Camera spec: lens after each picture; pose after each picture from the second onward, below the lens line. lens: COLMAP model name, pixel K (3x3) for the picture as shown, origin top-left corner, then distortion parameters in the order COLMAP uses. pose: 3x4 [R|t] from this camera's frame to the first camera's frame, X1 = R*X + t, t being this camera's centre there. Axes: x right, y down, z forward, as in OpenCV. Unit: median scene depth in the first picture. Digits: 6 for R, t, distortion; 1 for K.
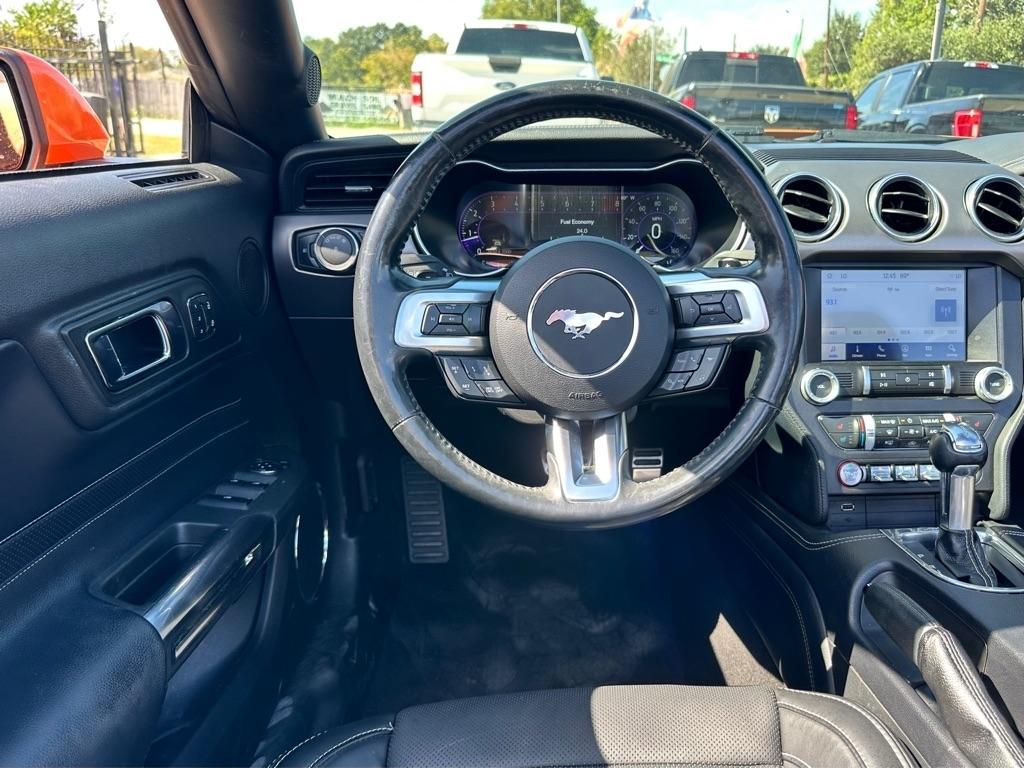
lens RADIAL K [[822.3, 0, 617.9], [0, 822.3, 380.5], [0, 0, 1]] dist [-0.031166, -0.003298]
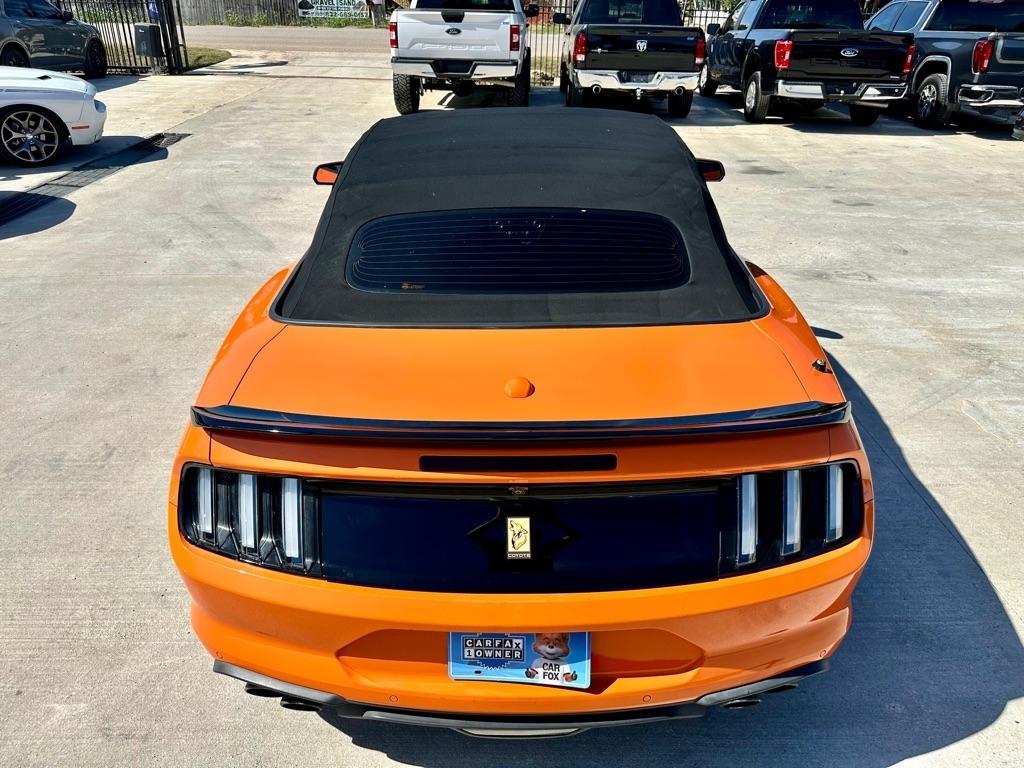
lens RADIAL K [[726.3, 0, 507.9], [0, 726.3, 382.4], [0, 0, 1]] dist [0.010201, -0.022972]
pose [[0.996430, 0.013835, -0.083278, 0.012548], [0.001489, 0.983447, 0.181192, 0.002850], [0.084407, -0.180669, 0.979915, -0.061851]]
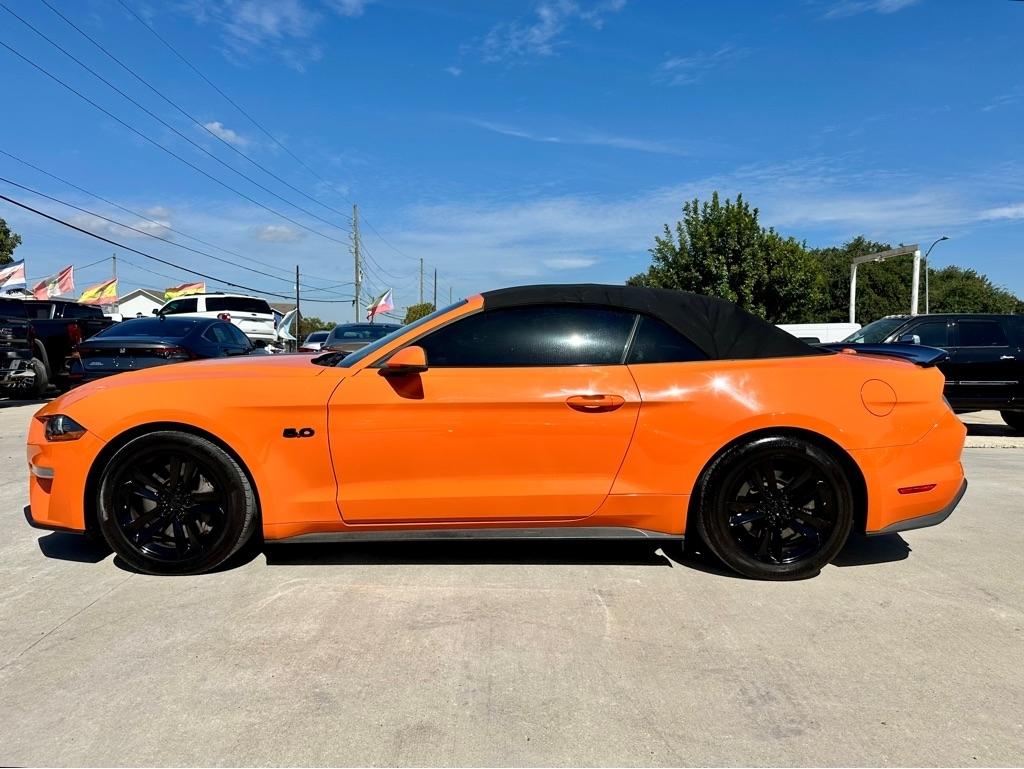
lens RADIAL K [[735.5, 0, 511.3], [0, 735.5, 402.3], [0, 0, 1]] dist [0.035381, -0.054238]
pose [[0.057769, -0.114545, 0.991737, -0.077652], [0.293439, 0.951463, 0.092800, -0.004702], [-0.954231, 0.285653, 0.088577, 0.002726]]
